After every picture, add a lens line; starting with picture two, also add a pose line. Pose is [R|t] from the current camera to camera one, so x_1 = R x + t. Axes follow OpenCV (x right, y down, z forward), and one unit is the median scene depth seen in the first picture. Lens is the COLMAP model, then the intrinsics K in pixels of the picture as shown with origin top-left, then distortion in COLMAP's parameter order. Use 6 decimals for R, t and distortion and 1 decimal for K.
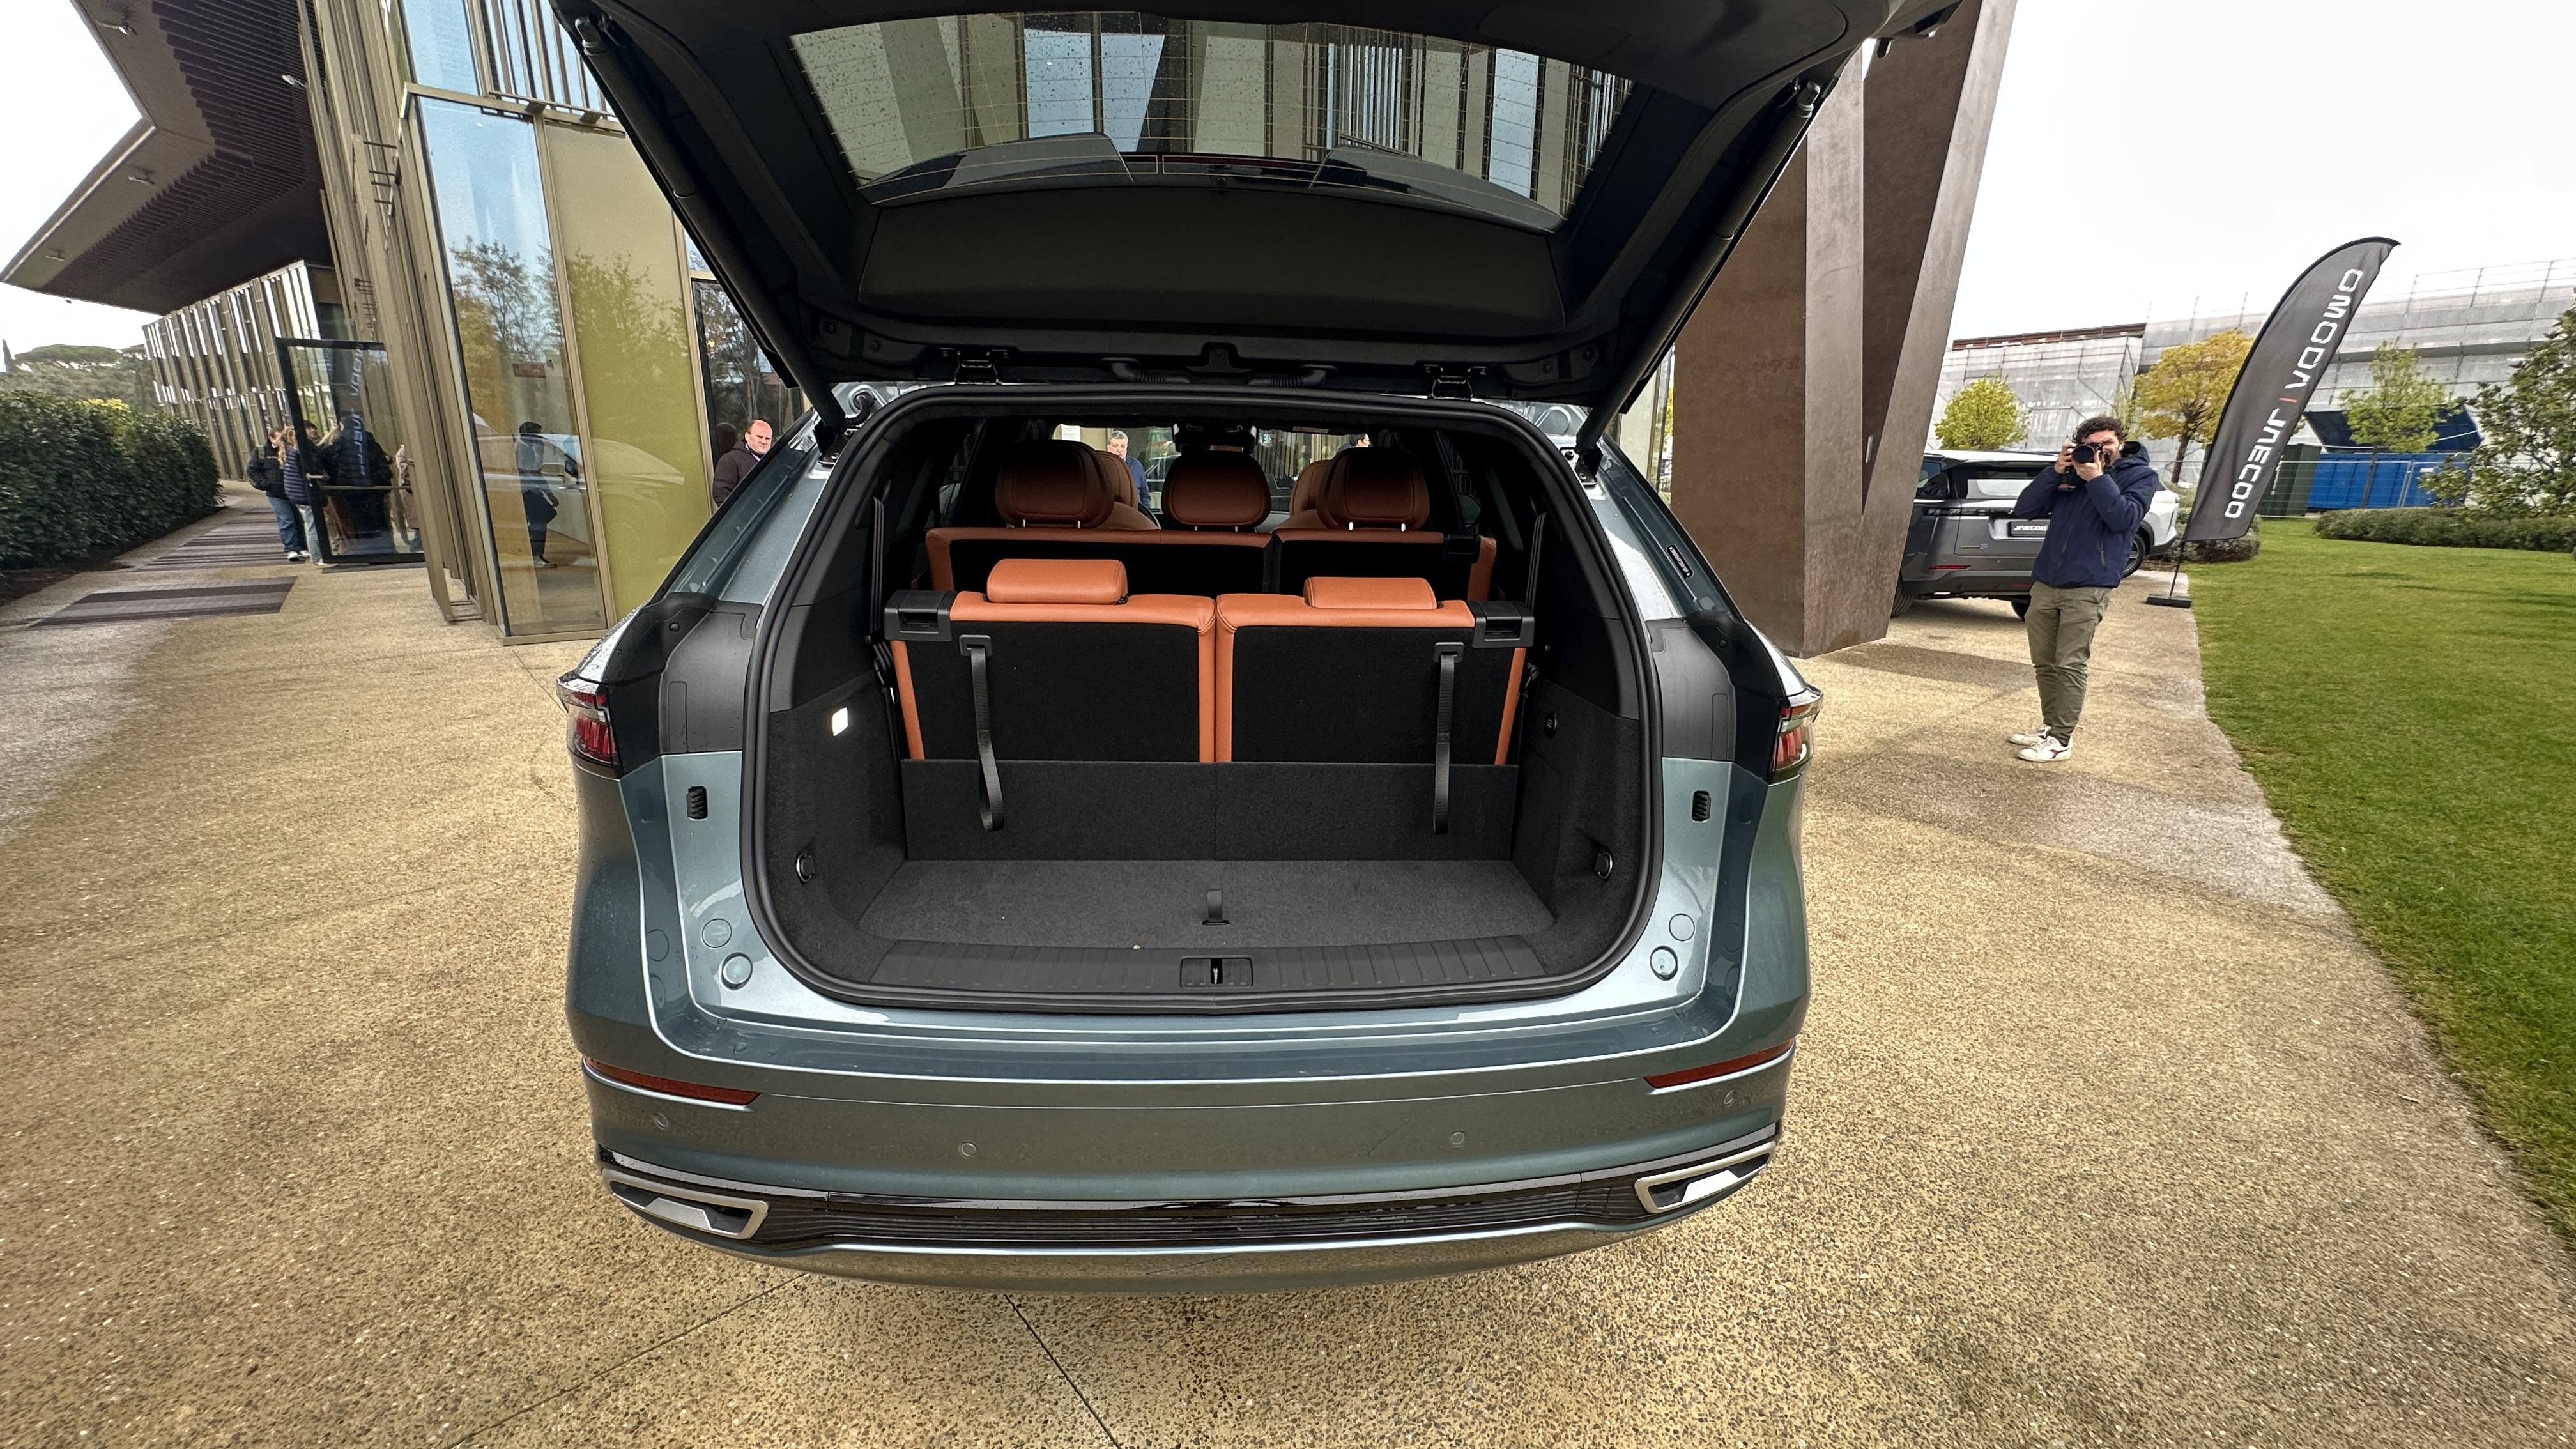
lens RADIAL K [[1043.8, 0, 1278.6], [0, 1043.8, 713.2], [0, 0, 1]] dist [0.002456, -0.000025]
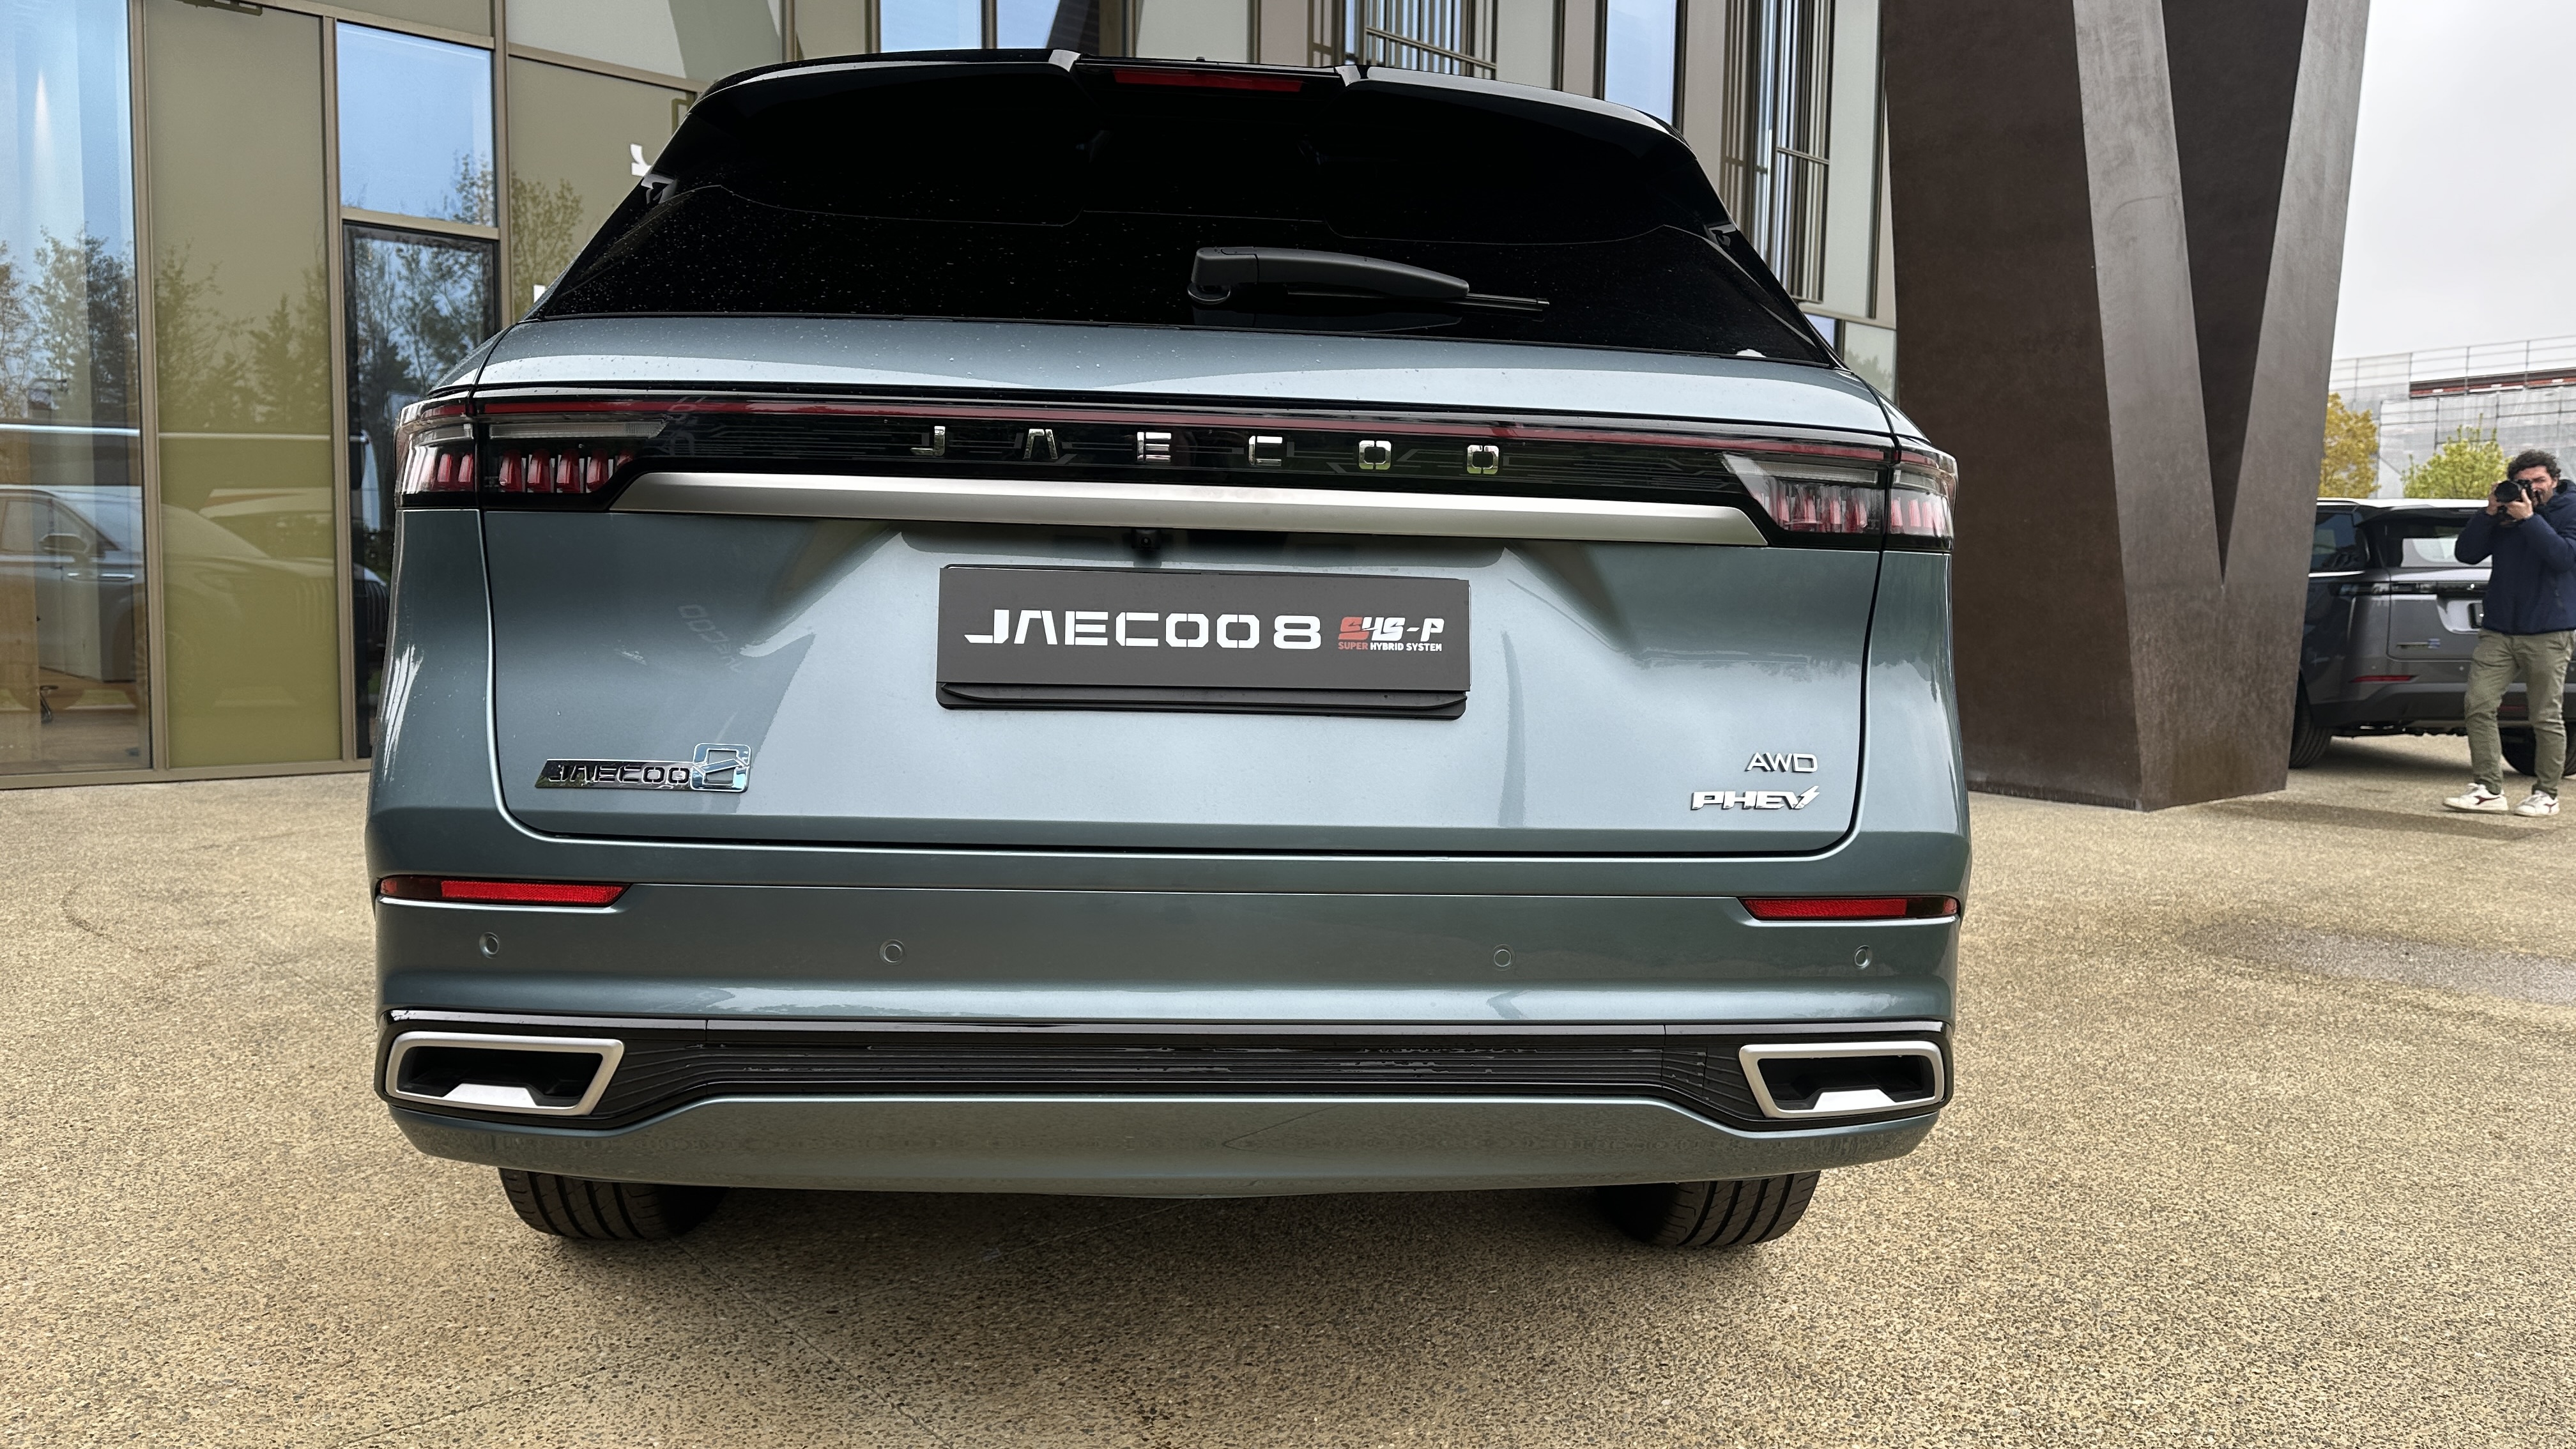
lens RADIAL K [[1857.1, 0, 1285.4], [0, 1857.1, 720.8], [0, 0, 1]] dist [0.054207, -0.067065]
pose [[0.999974, -0.002965, 0.006604, -0.000269], [0.004065, 0.984863, -0.173288, 0.080860], [-0.005990, 0.173310, 0.984849, -0.071466]]
